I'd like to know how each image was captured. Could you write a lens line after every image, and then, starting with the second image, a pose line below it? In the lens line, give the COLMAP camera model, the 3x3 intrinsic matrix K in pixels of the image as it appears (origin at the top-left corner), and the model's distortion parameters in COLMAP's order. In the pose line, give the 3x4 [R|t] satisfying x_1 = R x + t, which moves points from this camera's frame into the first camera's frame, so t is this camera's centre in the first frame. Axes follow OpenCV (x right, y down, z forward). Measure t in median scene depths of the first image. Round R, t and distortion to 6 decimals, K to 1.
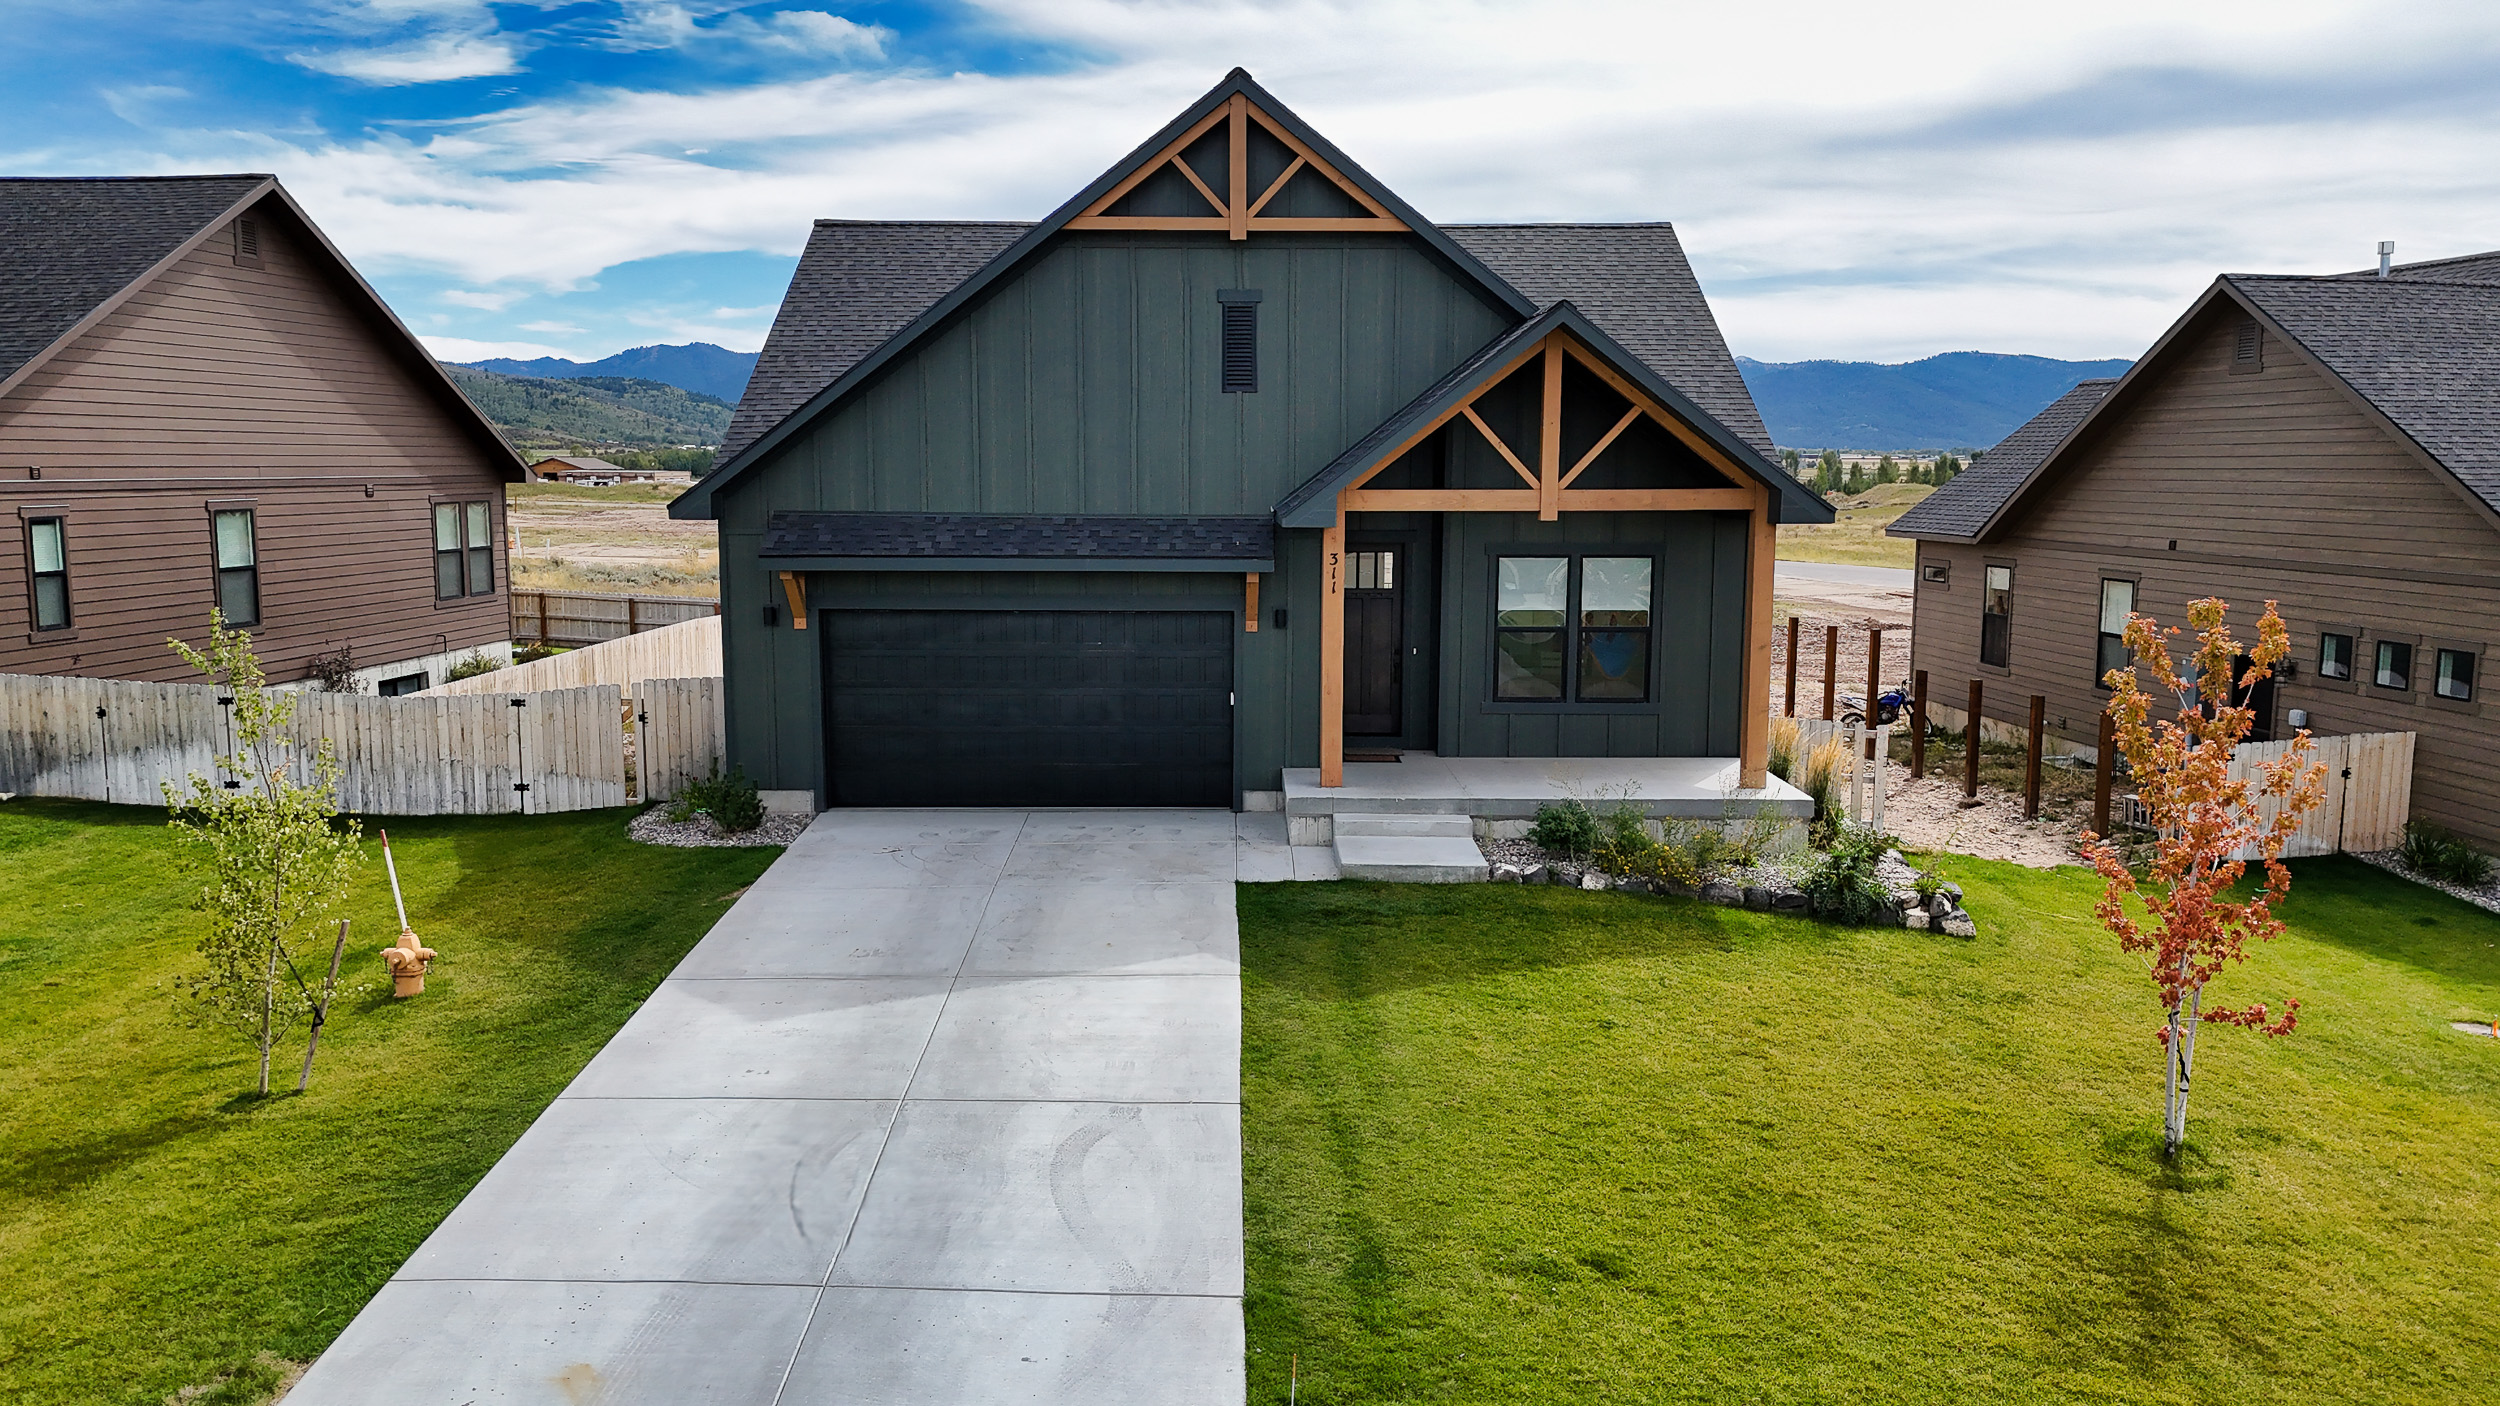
lens RADIAL K [[1844.1, 0, 1211.3], [0, 1844.1, 699.8], [0, 0, 1]] dist [0.080449, -0.087197]
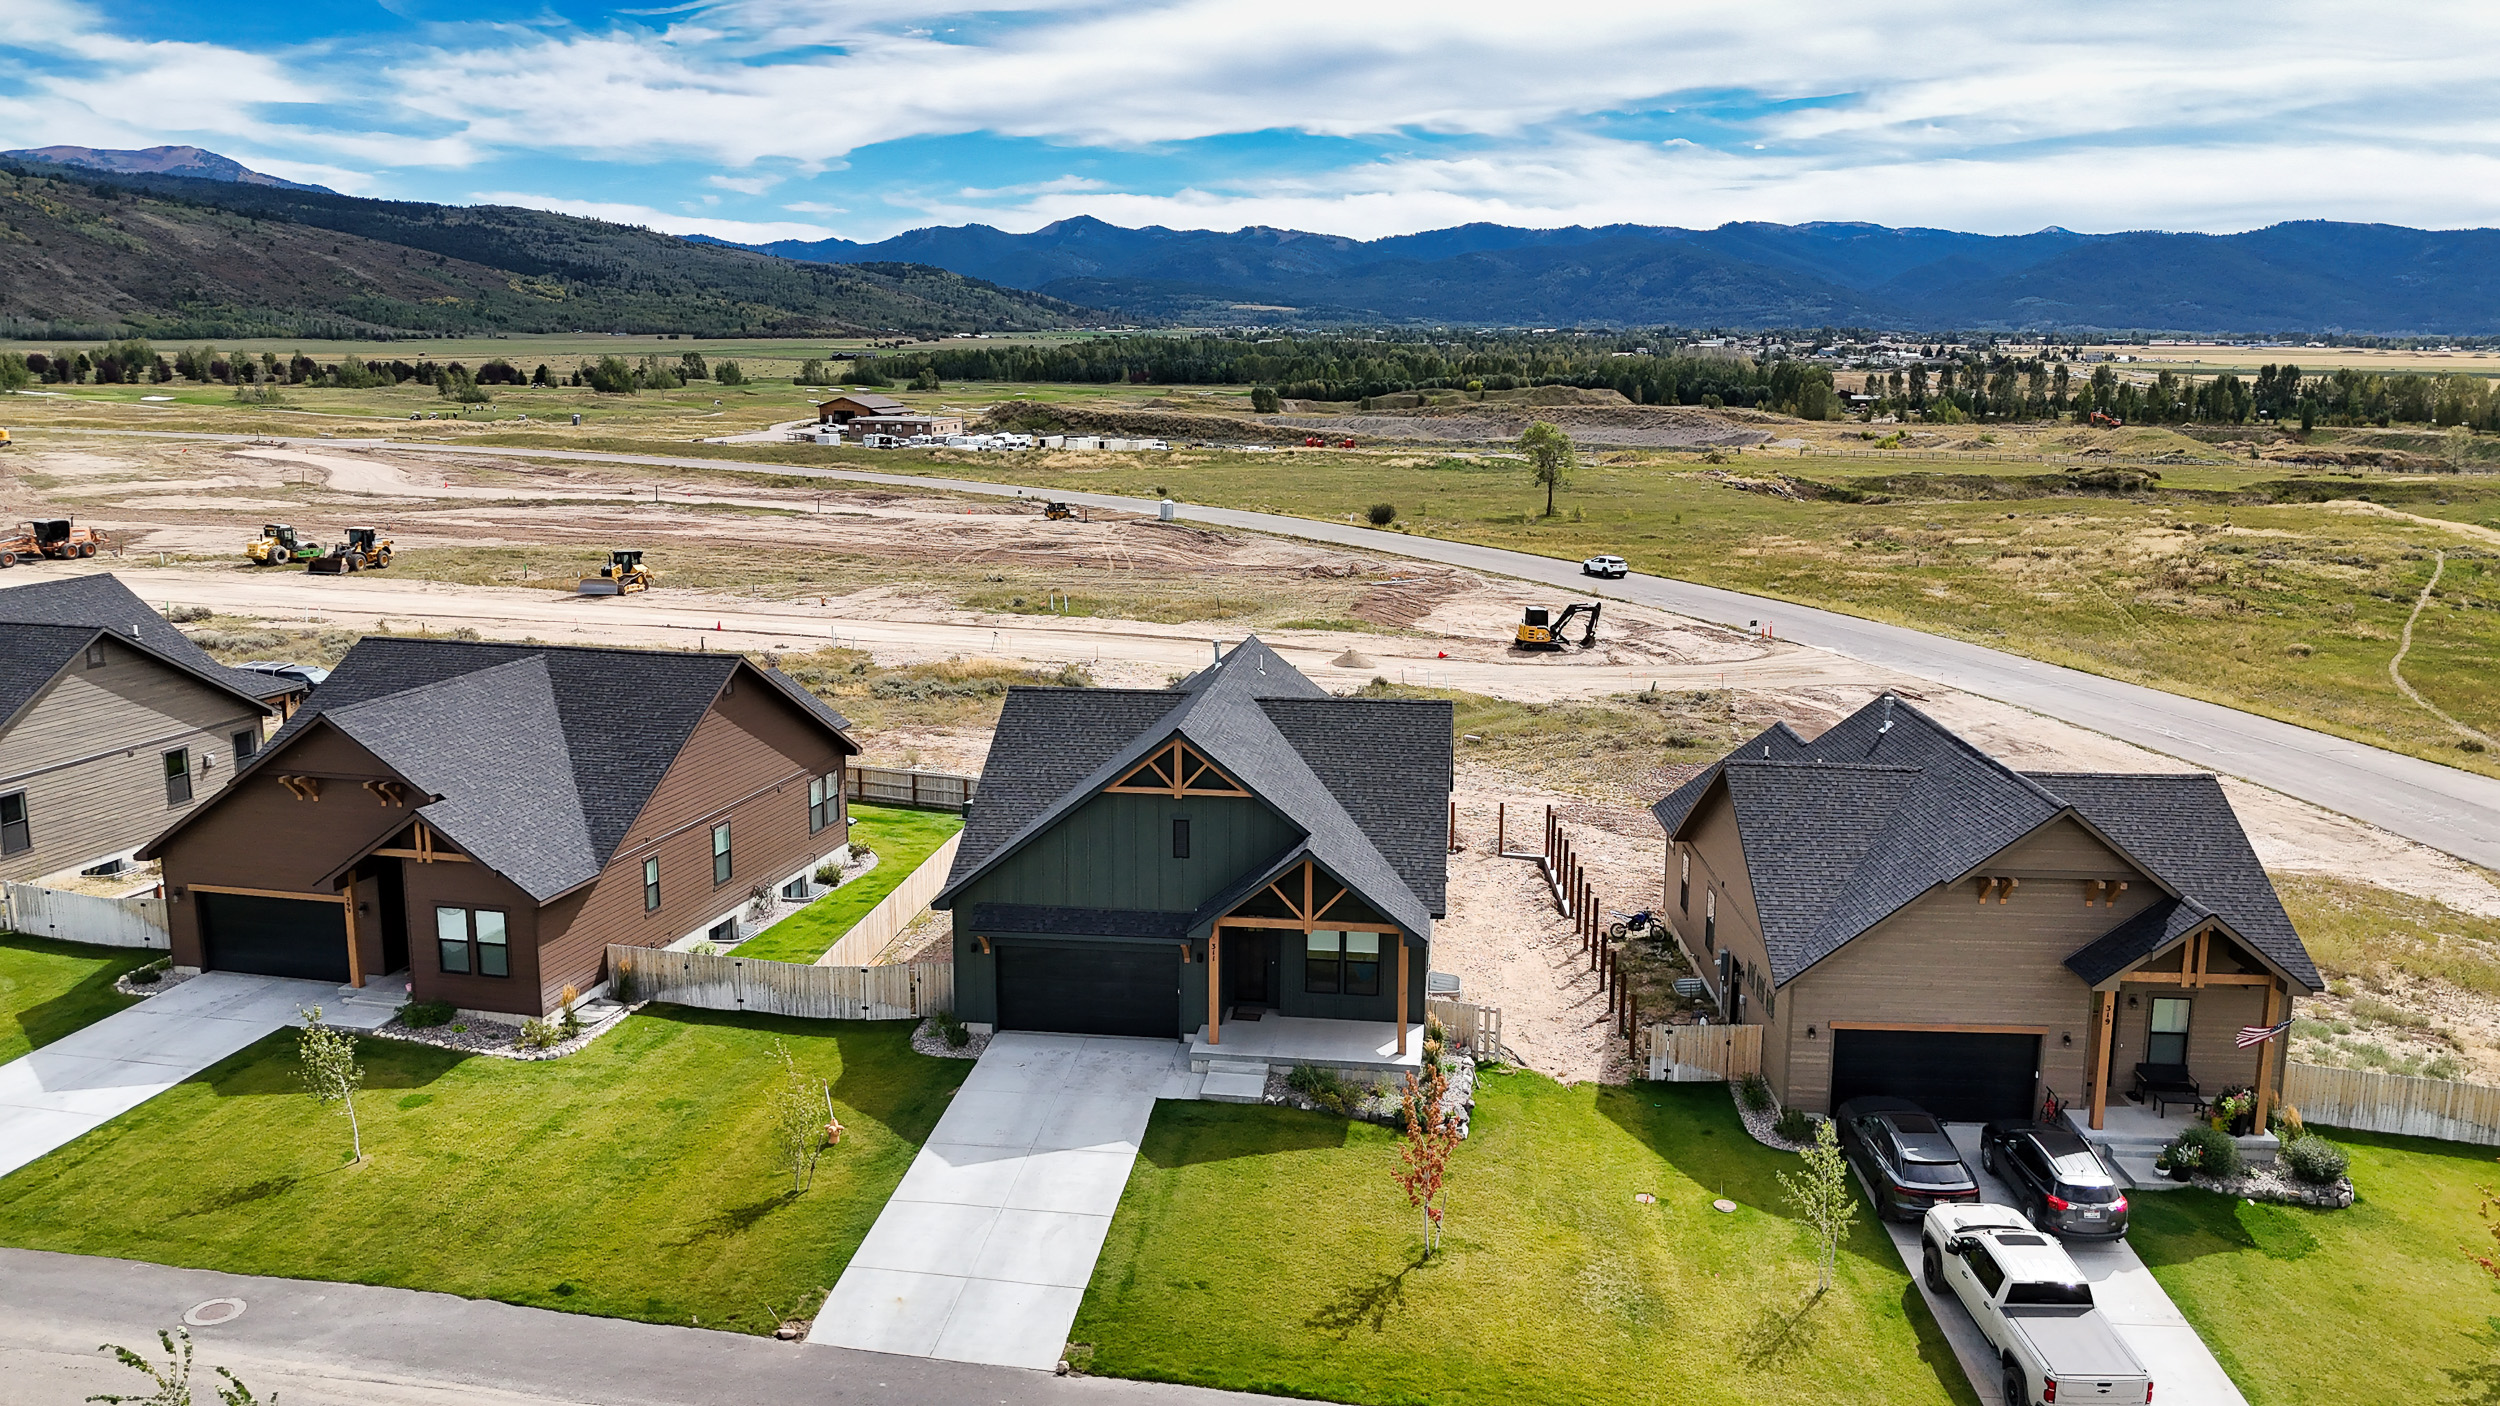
lens RADIAL K [[1844.1, 0, 1211.3], [0, 1844.1, 699.8], [0, 0, 1]] dist [0.080449, -0.087197]
pose [[0.989965, 0.027415, -0.138626, 0.353984], [-0.018046, 0.997495, 0.068399, -0.512201], [0.140154, -0.065211, 0.987980, -1.168882]]
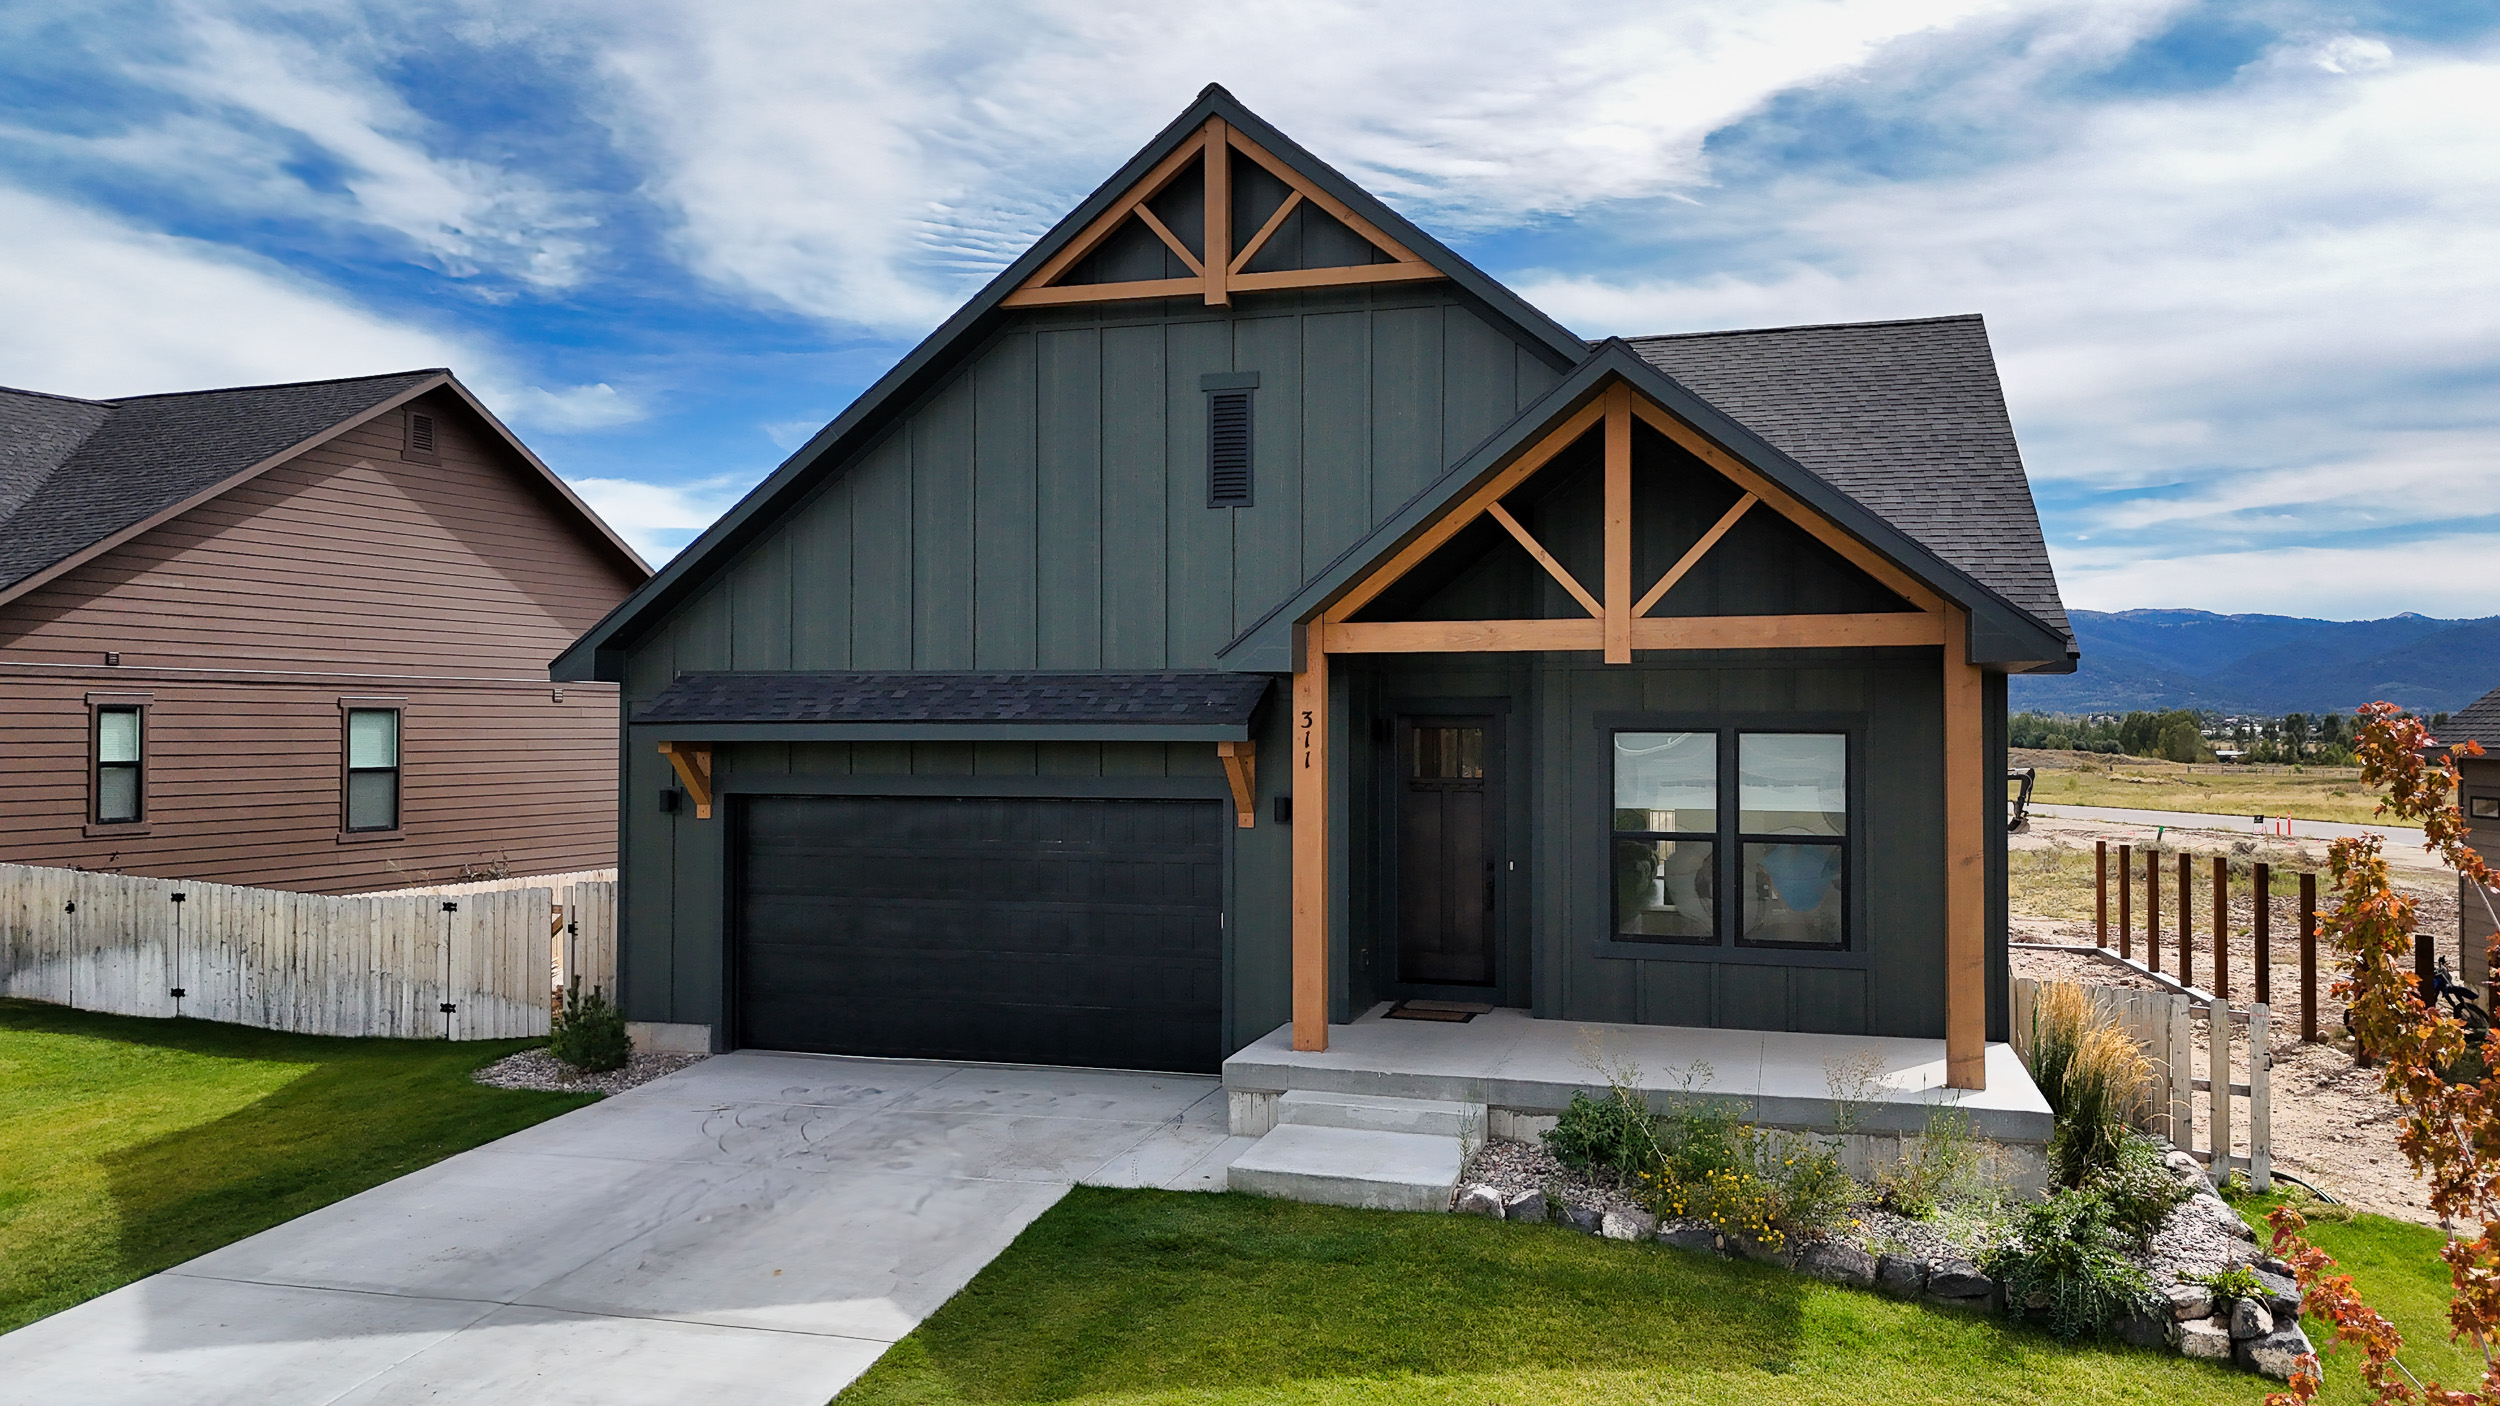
lens RADIAL K [[1844.1, 0, 1211.3], [0, 1844.1, 699.8], [0, 0, 1]] dist [0.080449, -0.087197]
pose [[0.954218, -0.006869, -0.299033, 0.232114], [-0.035616, 0.990015, -0.136391, 0.012645], [0.296984, 0.140797, 0.944445, 0.307623]]
